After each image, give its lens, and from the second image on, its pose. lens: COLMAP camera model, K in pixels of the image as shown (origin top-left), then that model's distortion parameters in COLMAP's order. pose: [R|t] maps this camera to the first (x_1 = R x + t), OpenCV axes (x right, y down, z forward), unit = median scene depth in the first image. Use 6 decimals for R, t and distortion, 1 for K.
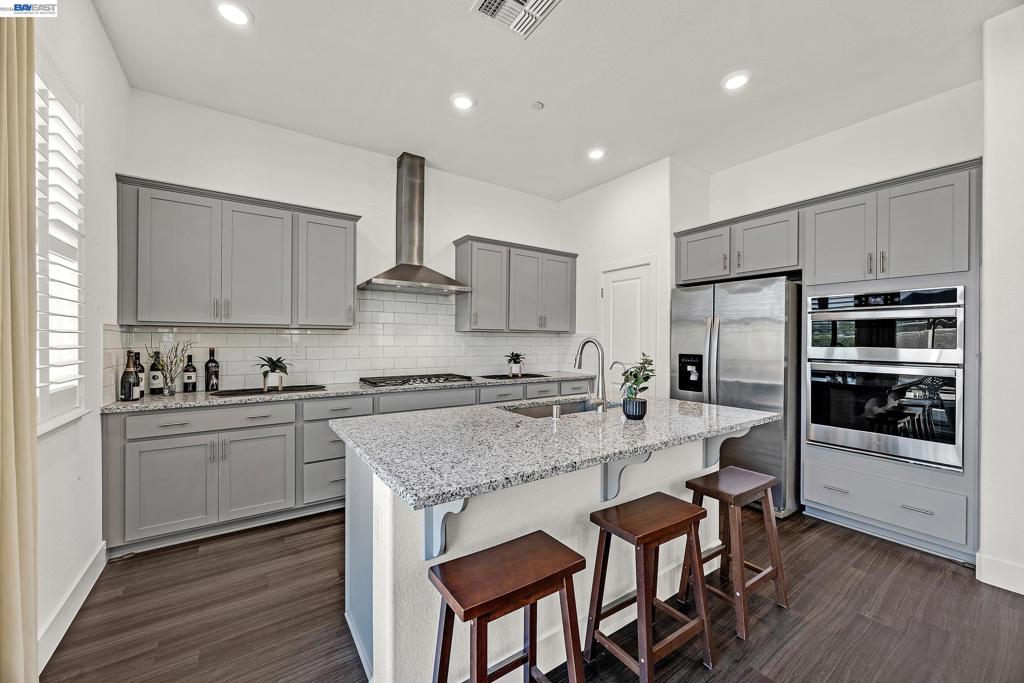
lens RADIAL K [[391.8, 0, 513.4], [0, 391.8, 341.8], [0, 0, 1]] dist [0.001603, 0.000227]
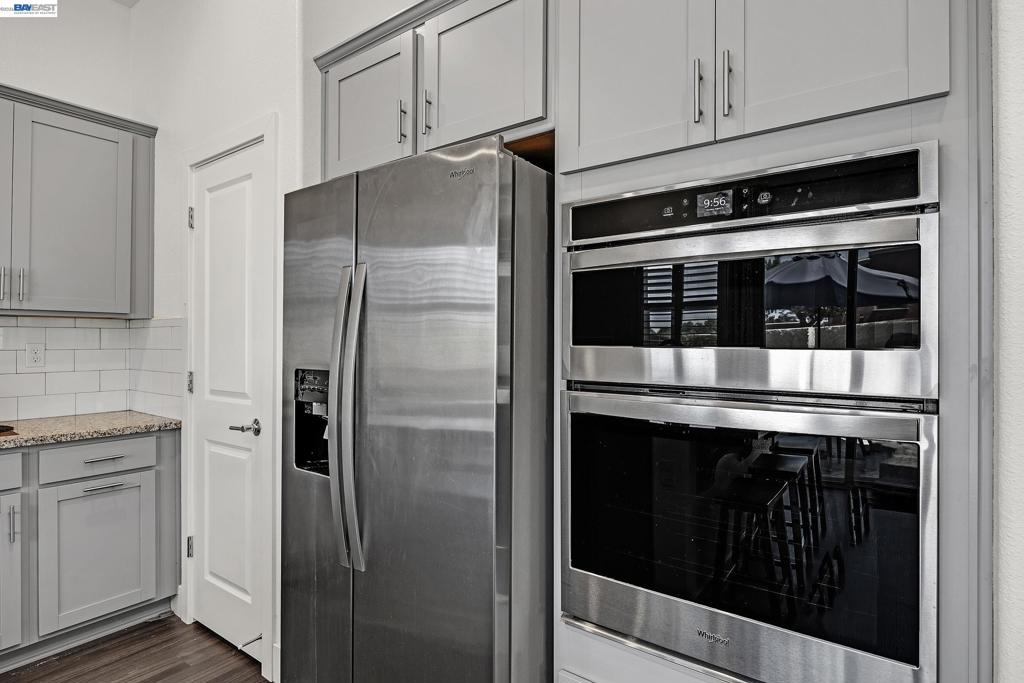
lens RADIAL K [[538.2, 0, 513.5], [0, 538.2, 340.6], [0, 0, 1]] dist [-0.002417, -0.000646]
pose [[0.944730, -0.001935, 0.327844, 0.530880], [0.003626, 0.999983, -0.004548, 0.008673], [-0.327830, 0.005485, 0.944721, 0.541942]]
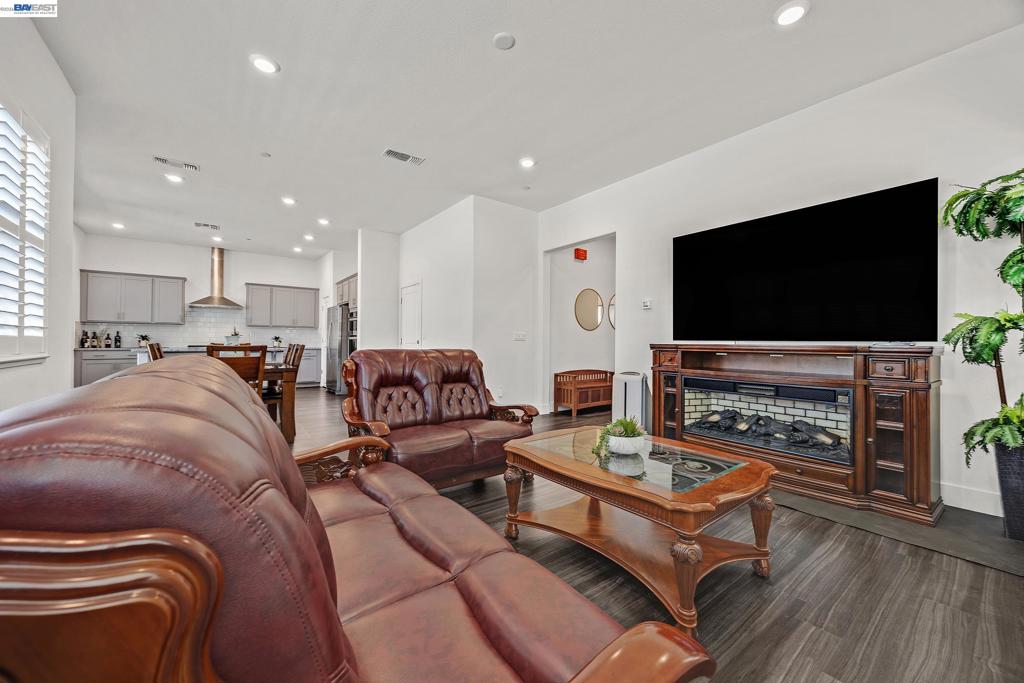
lens RADIAL K [[391.8, 0, 511.4], [0, 391.8, 342.5], [0, 0, 1]] dist [0.001603, 0.000227]
pose [[0.998821, 0.003609, 0.048413, 1.678123], [-0.003398, 0.999984, -0.004451, 0.093665], [-0.048428, 0.004282, 0.998817, -1.688273]]
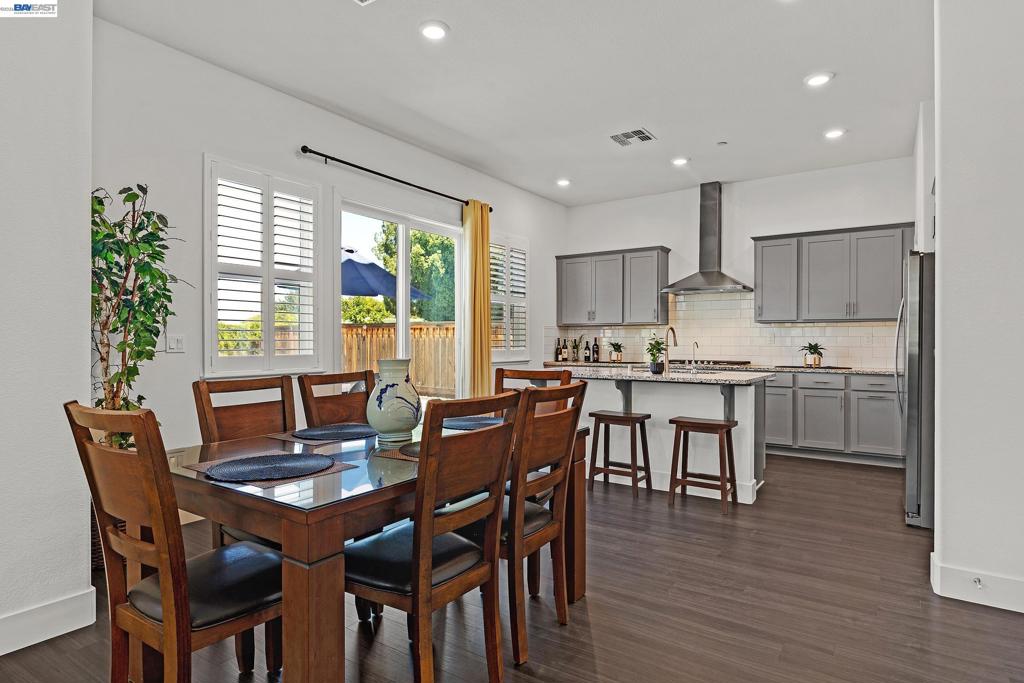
lens RADIAL K [[562.3, 0, 515.2], [0, 562.3, 337.8], [0, 0, 1]] dist [0.003770, 0.000090]
pose [[0.366841, -0.008478, -0.930245, 1.483184], [-0.002813, 0.999944, -0.010223, 0.044806], [0.930280, 0.006367, 0.366796, -0.283348]]
